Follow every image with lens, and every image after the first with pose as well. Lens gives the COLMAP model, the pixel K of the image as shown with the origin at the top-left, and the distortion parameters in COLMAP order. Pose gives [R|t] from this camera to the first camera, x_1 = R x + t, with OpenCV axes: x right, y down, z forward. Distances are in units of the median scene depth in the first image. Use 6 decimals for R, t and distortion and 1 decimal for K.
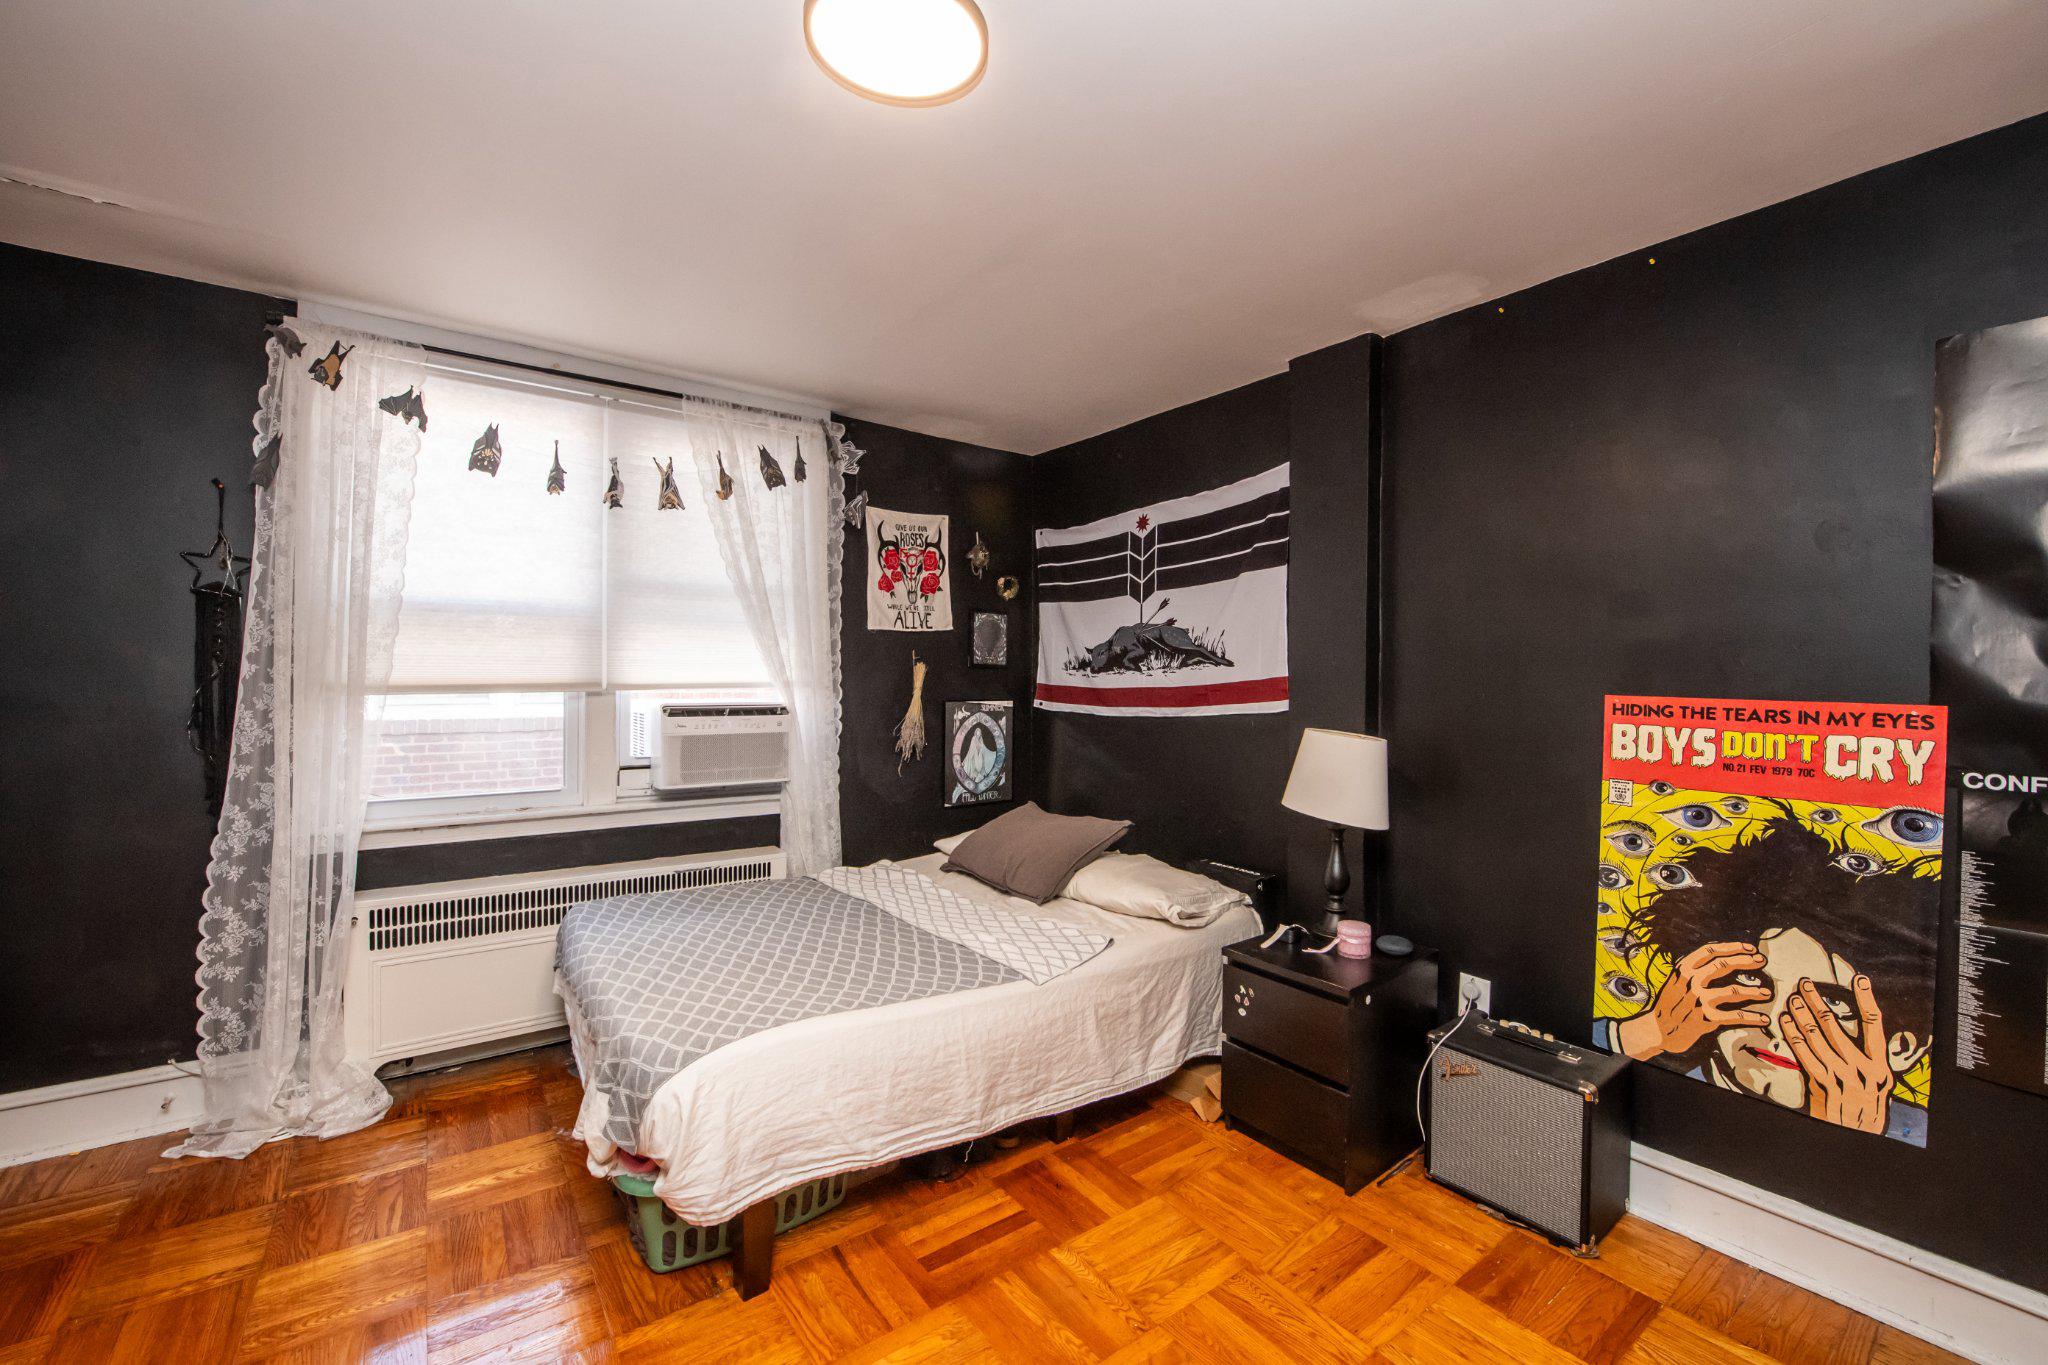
lens RADIAL K [[826.6, 0, 1021.7], [0, 826.6, 680.5], [0, 0, 1]] dist [-0.016227, -0.002286]
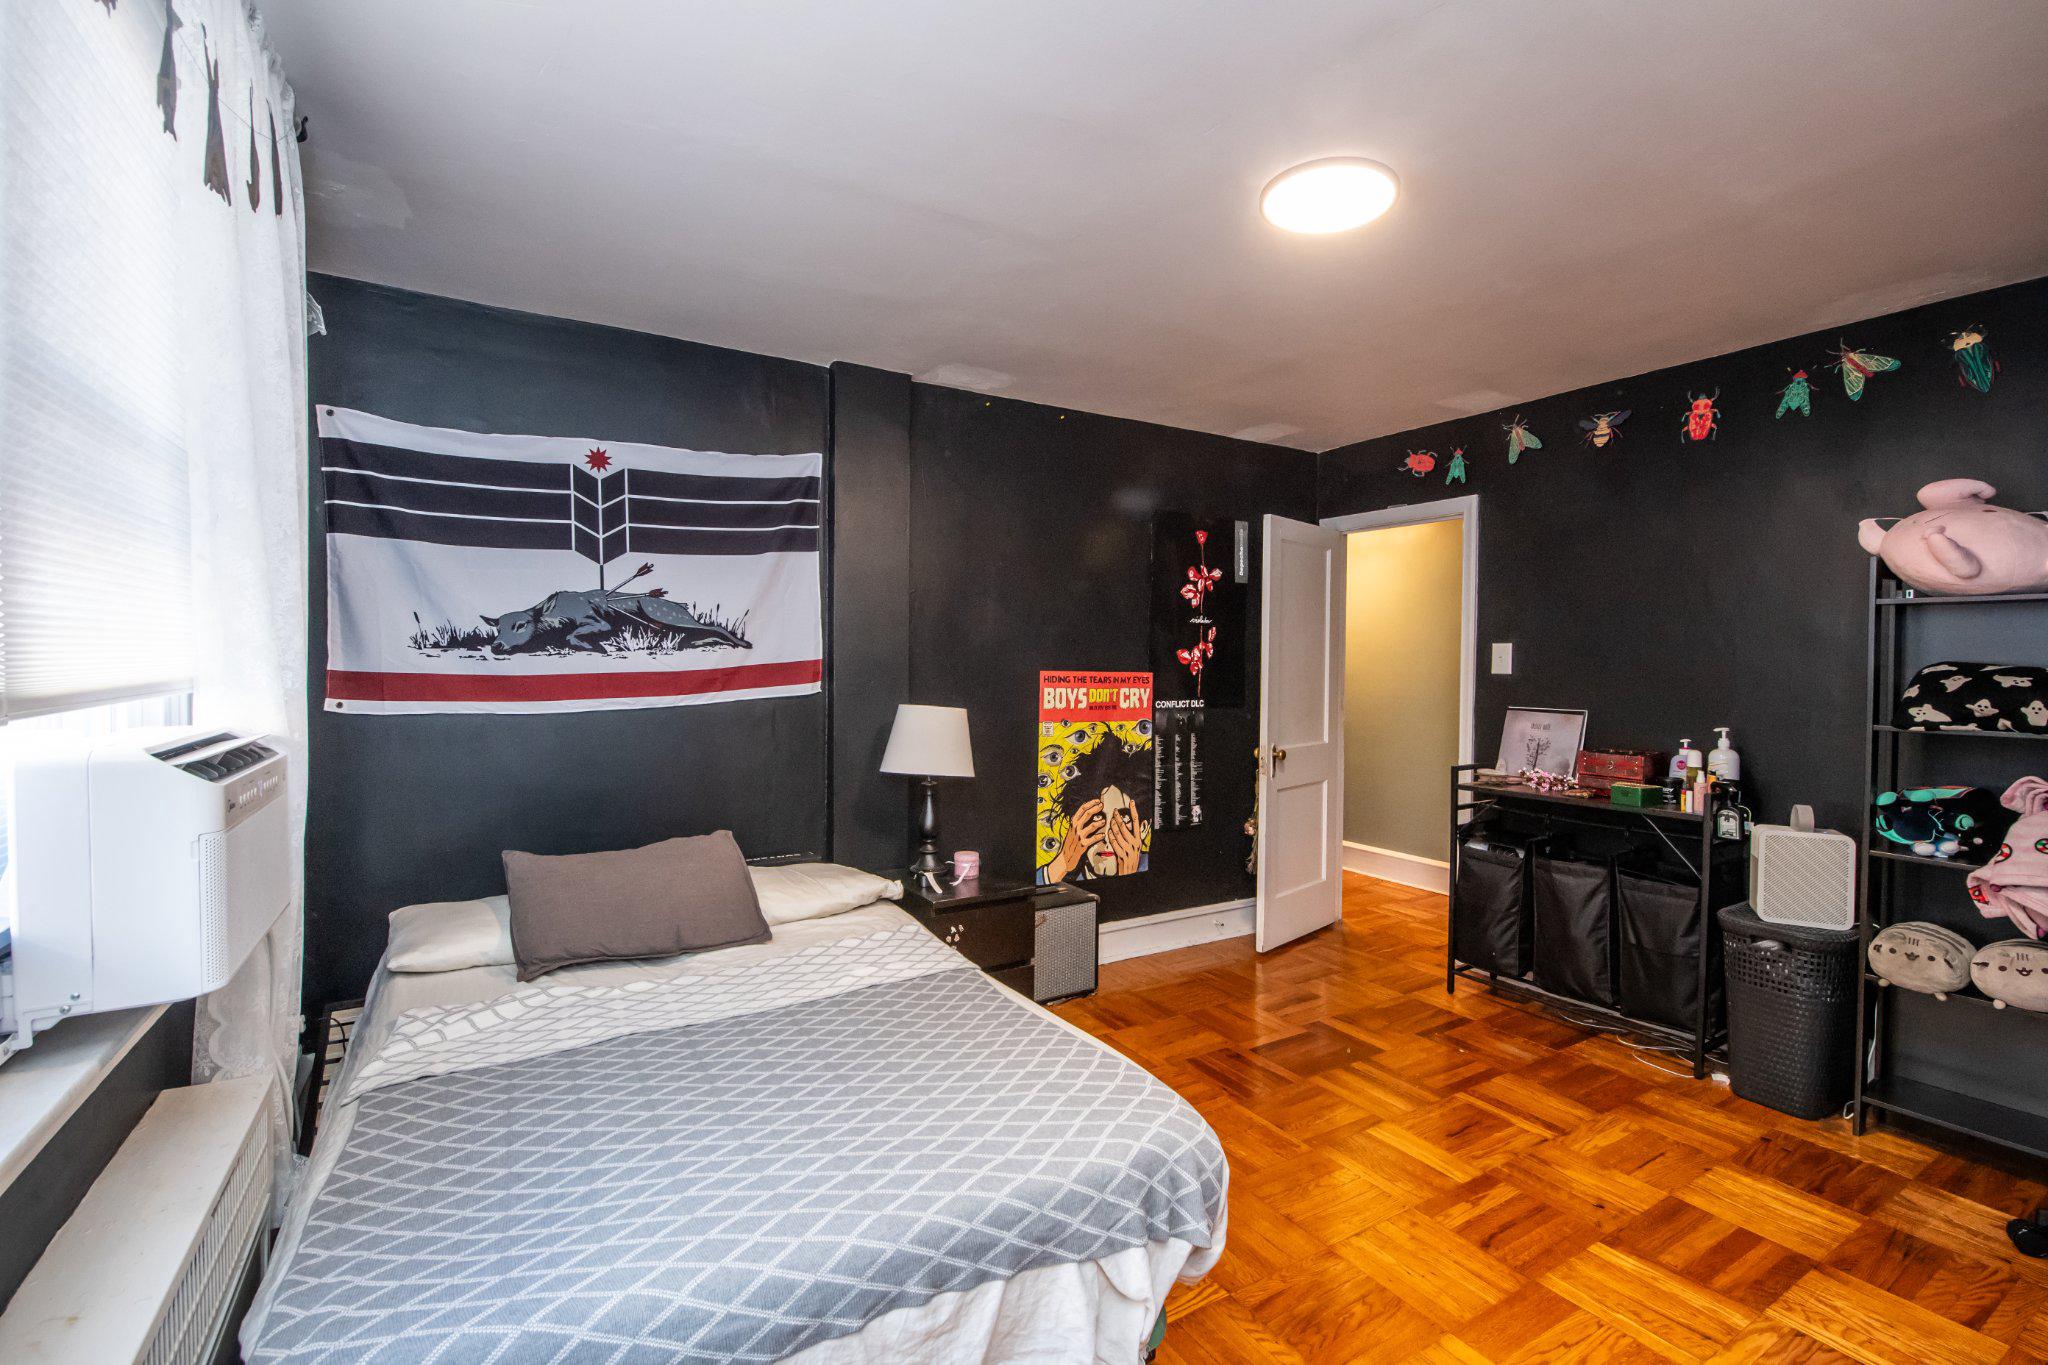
lens RADIAL K [[917.2, 0, 1022.3], [0, 917.2, 676.2], [0, 0, 1]] dist [-0.012104, -0.001307]
pose [[0.082319, -0.028098, 0.996210, -1.169383], [-0.003418, 0.999589, 0.028475, -0.024780], [-0.996600, -0.005749, 0.082189, 0.924180]]
